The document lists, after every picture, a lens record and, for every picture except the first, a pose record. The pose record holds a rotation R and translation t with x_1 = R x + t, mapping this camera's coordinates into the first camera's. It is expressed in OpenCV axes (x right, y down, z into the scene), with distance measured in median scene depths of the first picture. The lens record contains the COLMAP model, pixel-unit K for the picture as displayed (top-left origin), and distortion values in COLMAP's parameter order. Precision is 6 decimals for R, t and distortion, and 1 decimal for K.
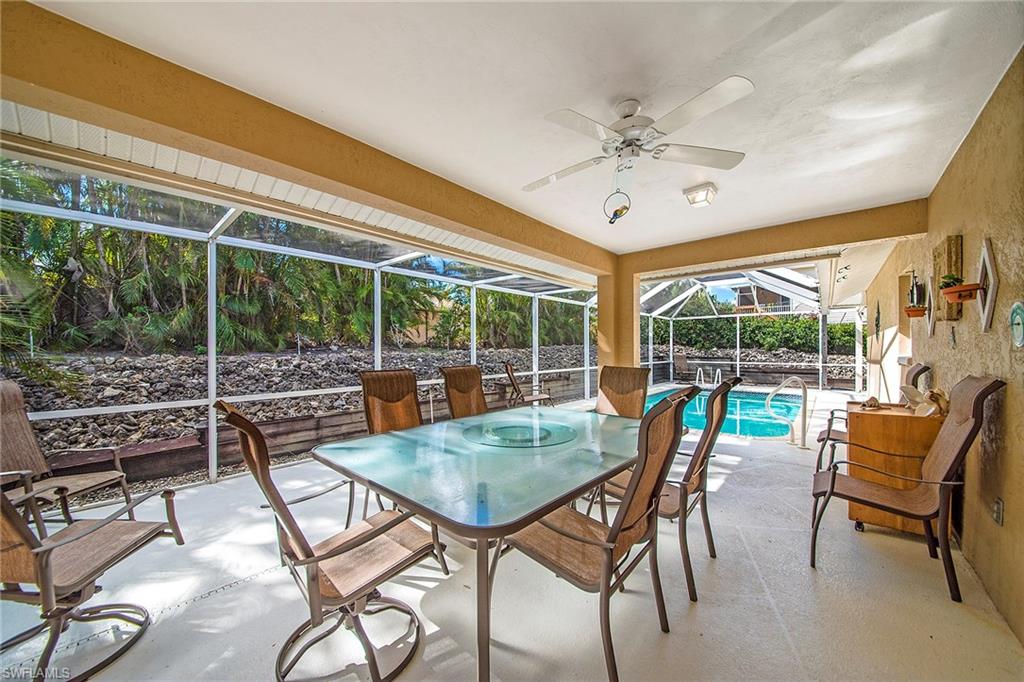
lens RADIAL K [[354.1, 0, 510.7], [0, 354.1, 347.8], [0, 0, 1]] dist [-0.033129, 0.000006]
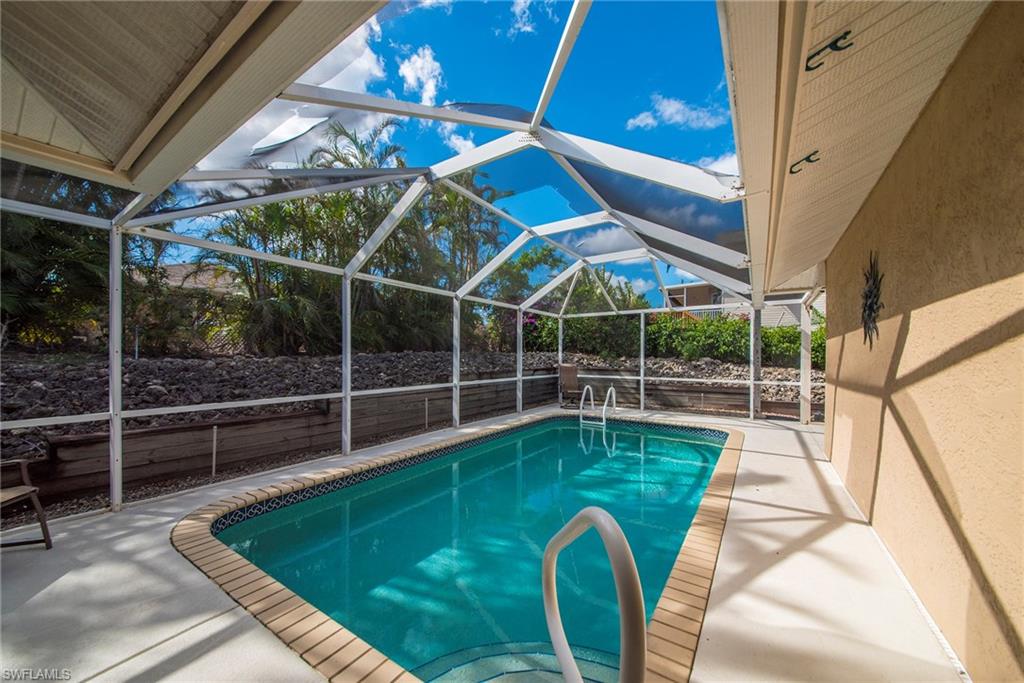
lens RADIAL K [[362.0, 0, 511.6], [0, 362.0, 354.5], [0, 0, 1]] dist [0.000236, -0.000013]
pose [[0.989870, 0.007485, 0.141779, 0.283213], [-0.006993, 0.999968, -0.003964, -0.000037], [-0.141804, 0.002933, 0.989890, 0.310722]]
